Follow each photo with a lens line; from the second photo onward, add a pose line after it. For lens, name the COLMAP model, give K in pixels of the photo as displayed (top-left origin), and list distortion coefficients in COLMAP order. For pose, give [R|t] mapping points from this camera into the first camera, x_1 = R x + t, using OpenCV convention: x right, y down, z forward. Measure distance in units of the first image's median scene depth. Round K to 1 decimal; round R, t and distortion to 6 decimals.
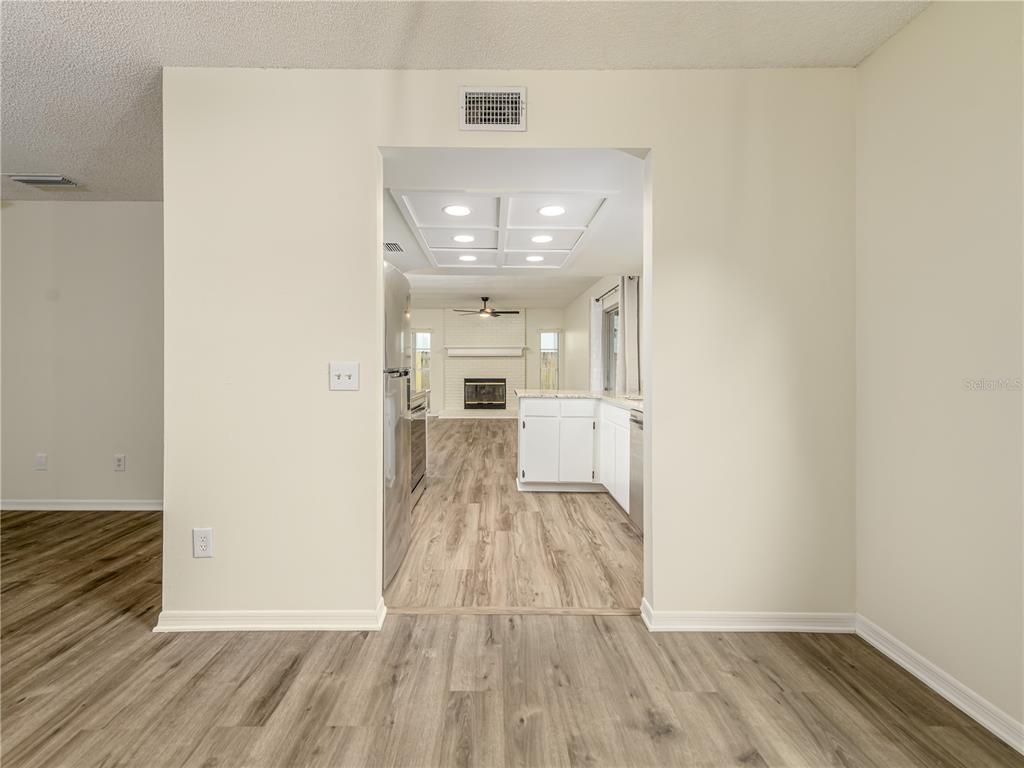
lens RADIAL K [[451.6, 0, 484.6], [0, 451.6, 370.1], [0, 0, 1]] dist [0.001692, -0.000606]
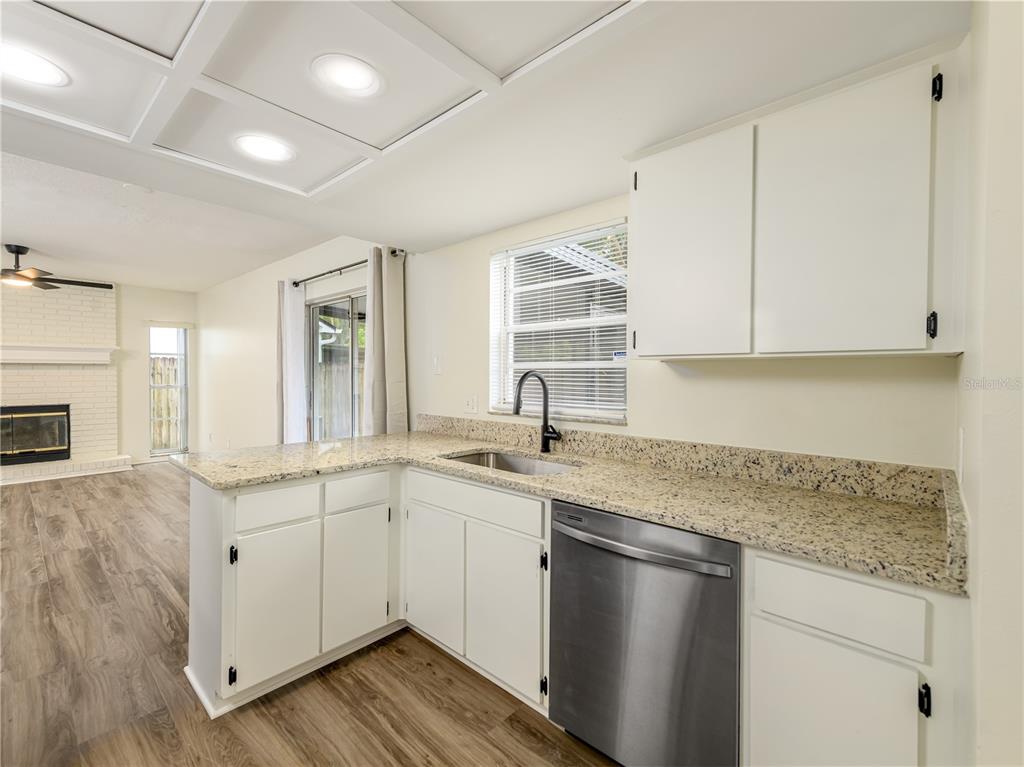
lens RADIAL K [[464.9, 0, 557.6], [0, 464.9, 384.4], [0, 0, 1]] dist [0.003937, 0.000363]
pose [[0.633818, -0.016124, 0.773314, -0.021918], [0.004204, 0.999840, 0.017402, -0.017534], [-0.773471, -0.007779, 0.633784, 0.225997]]
